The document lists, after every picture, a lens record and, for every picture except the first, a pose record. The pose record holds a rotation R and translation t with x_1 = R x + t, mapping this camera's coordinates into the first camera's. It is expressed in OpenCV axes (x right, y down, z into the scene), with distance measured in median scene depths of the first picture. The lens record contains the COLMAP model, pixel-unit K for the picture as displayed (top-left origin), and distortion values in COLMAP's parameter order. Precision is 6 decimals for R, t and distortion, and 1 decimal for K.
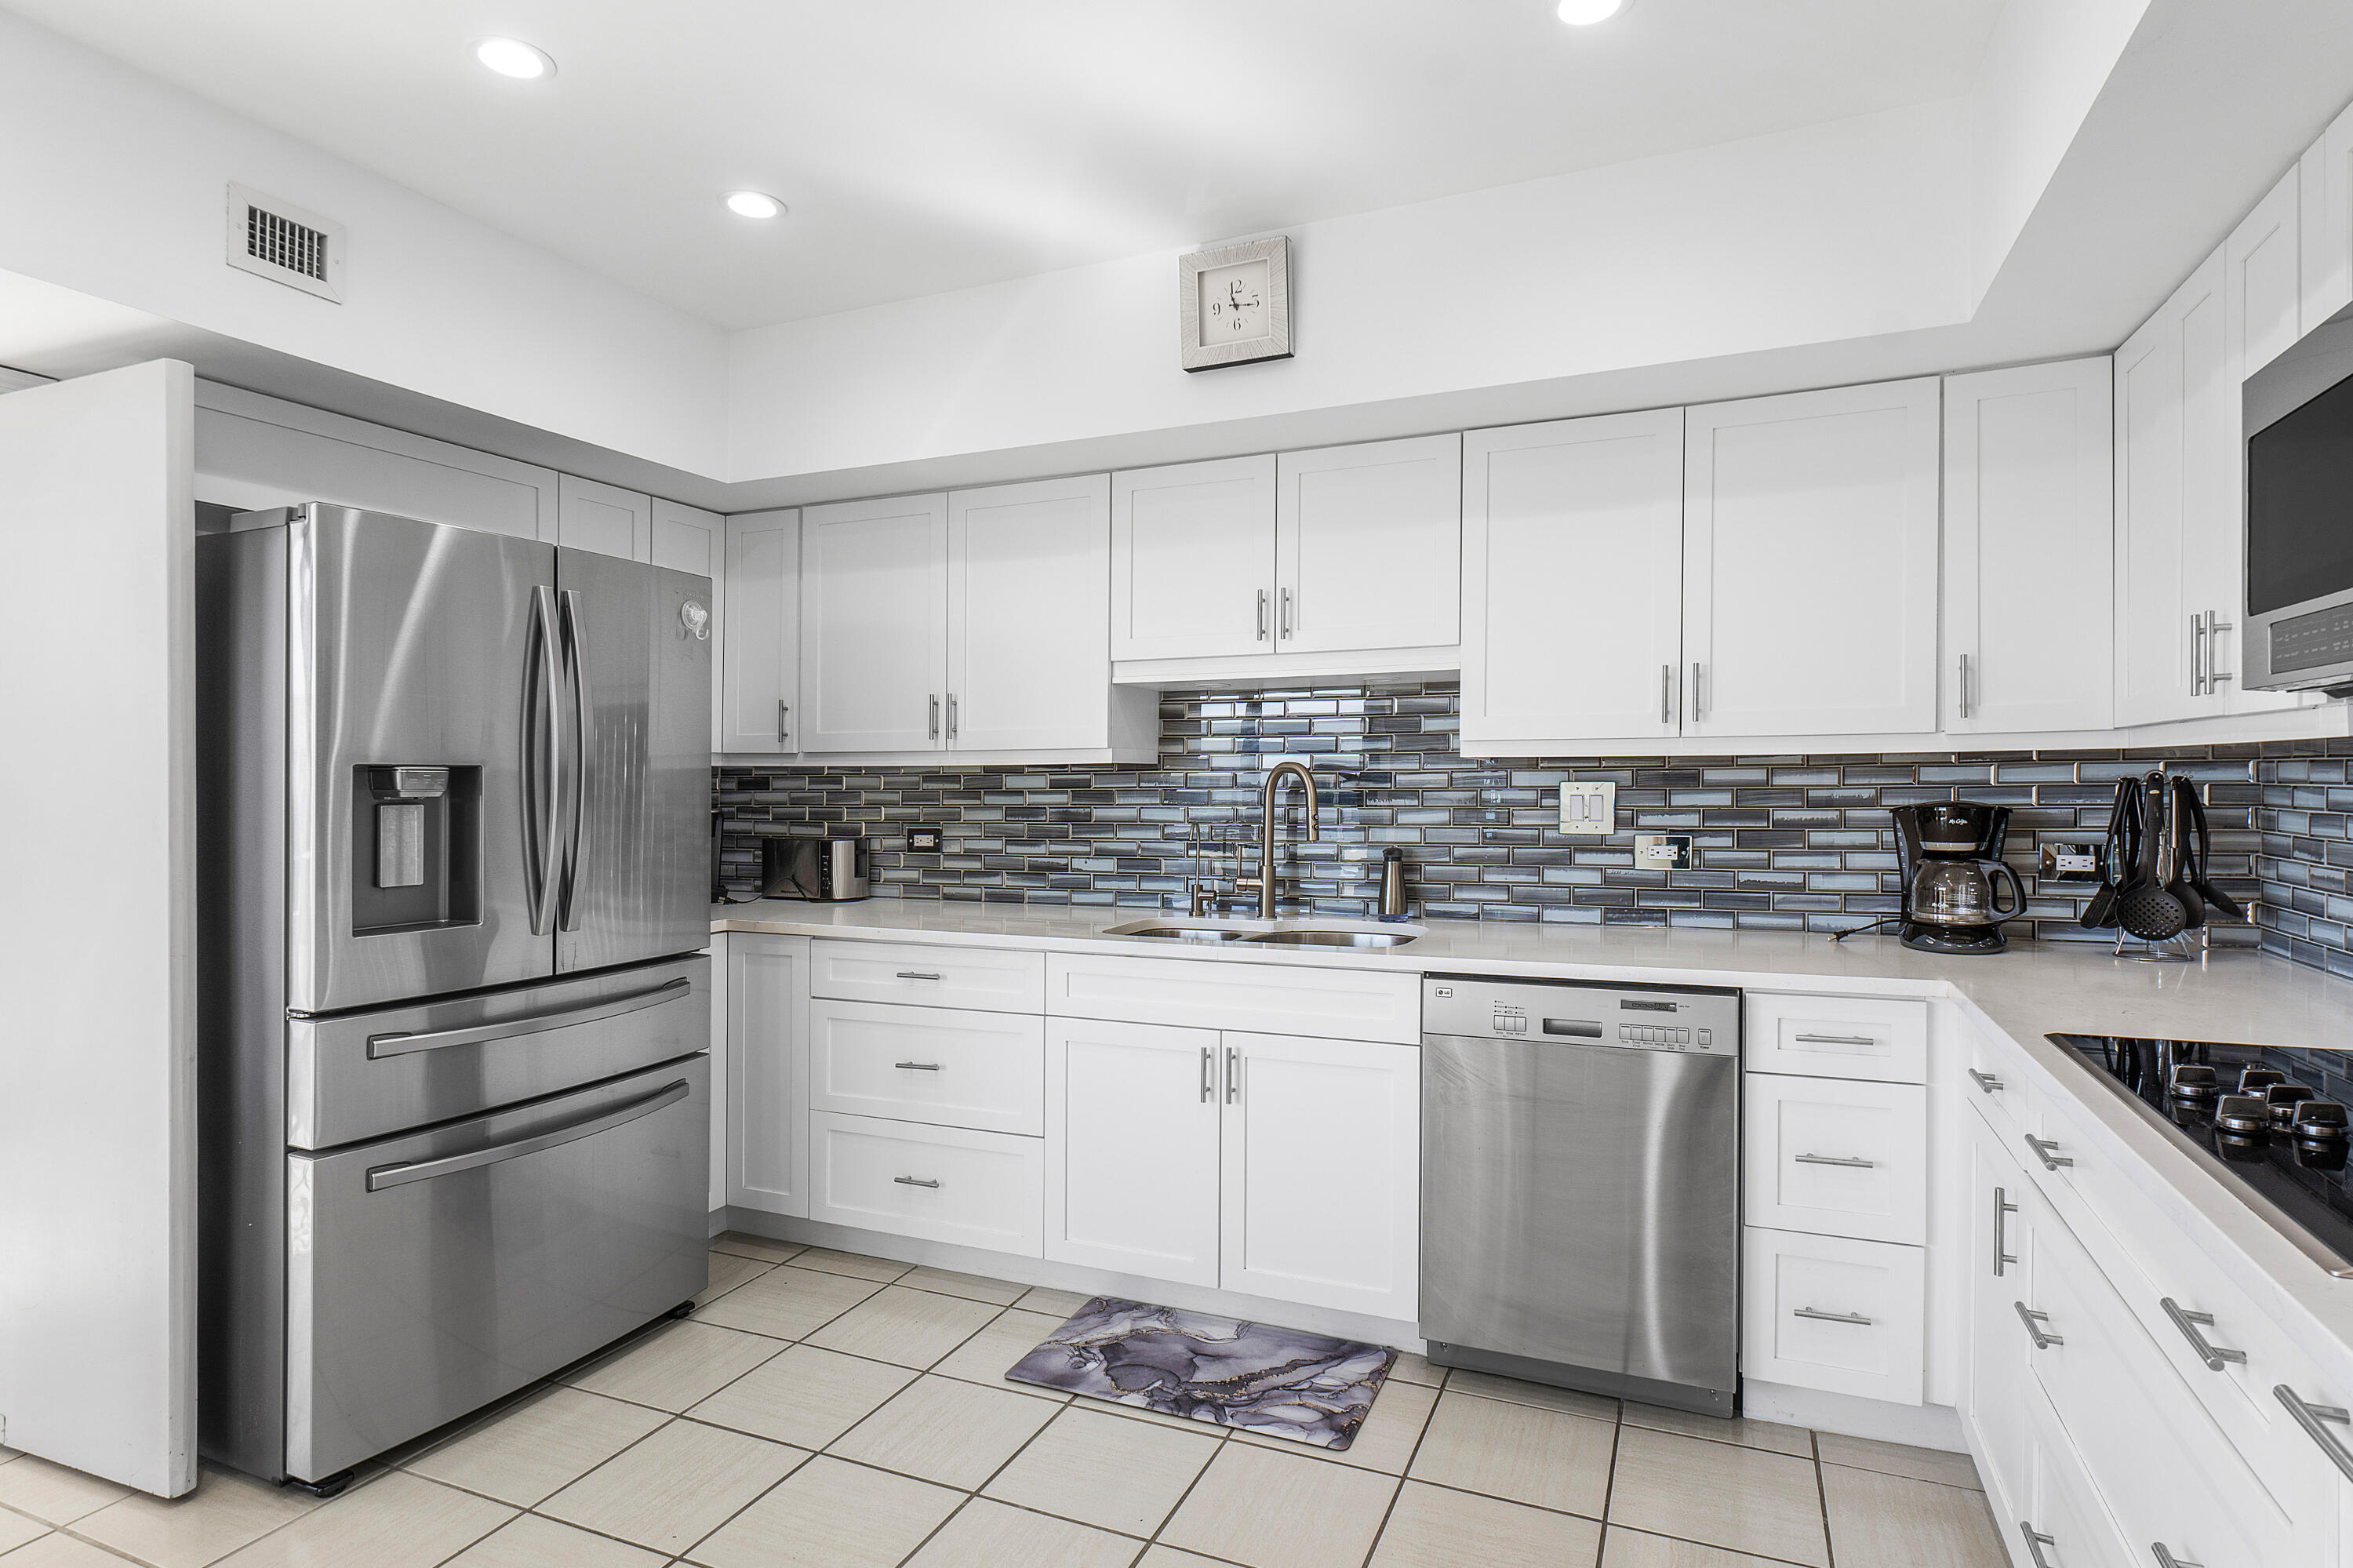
lens RADIAL K [[1242.7, 0, 1184.0], [0, 1242.7, 780.5], [0, 0, 1]] dist [-0.006638, -0.000953]
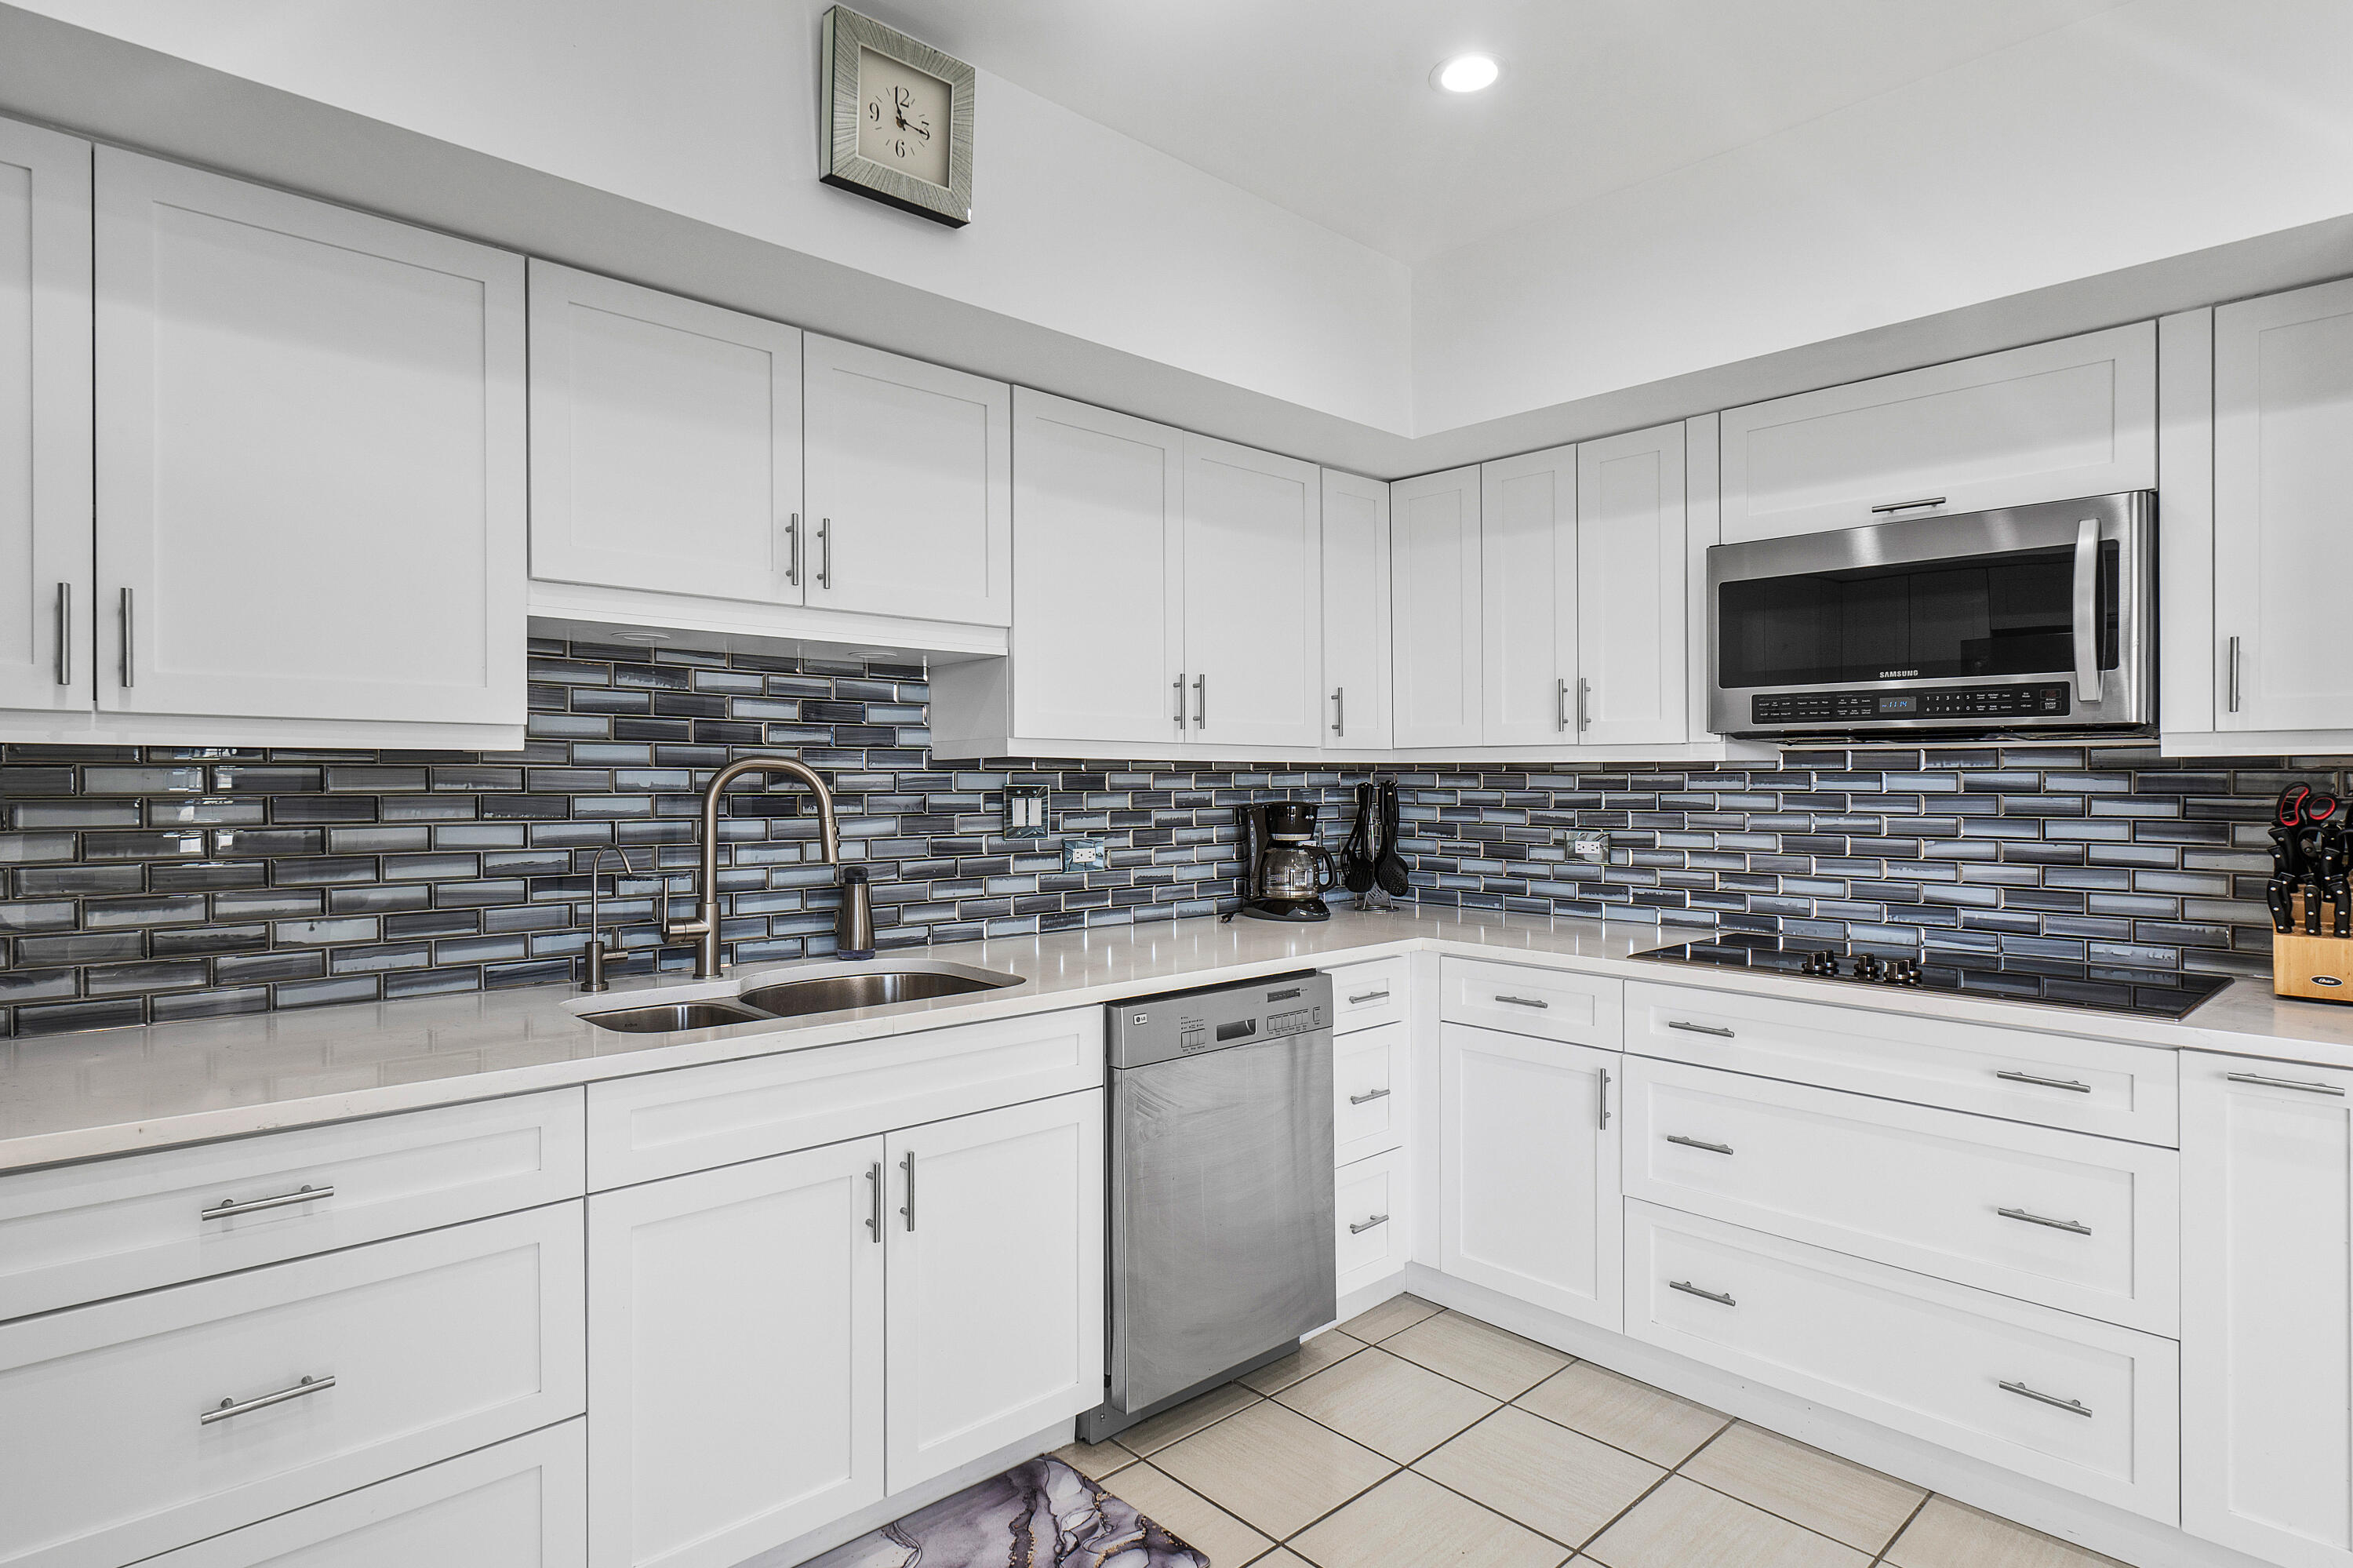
lens RADIAL K [[1242.7, 0, 1182.2], [0, 1242.7, 789.8], [0, 0, 1]] dist [-0.006638, -0.000953]
pose [[0.402685, -0.000125, 0.915339, -0.481640], [-0.003988, 0.999990, 0.001891, 0.002497], [-0.915330, -0.004411, 0.402680, 0.489356]]
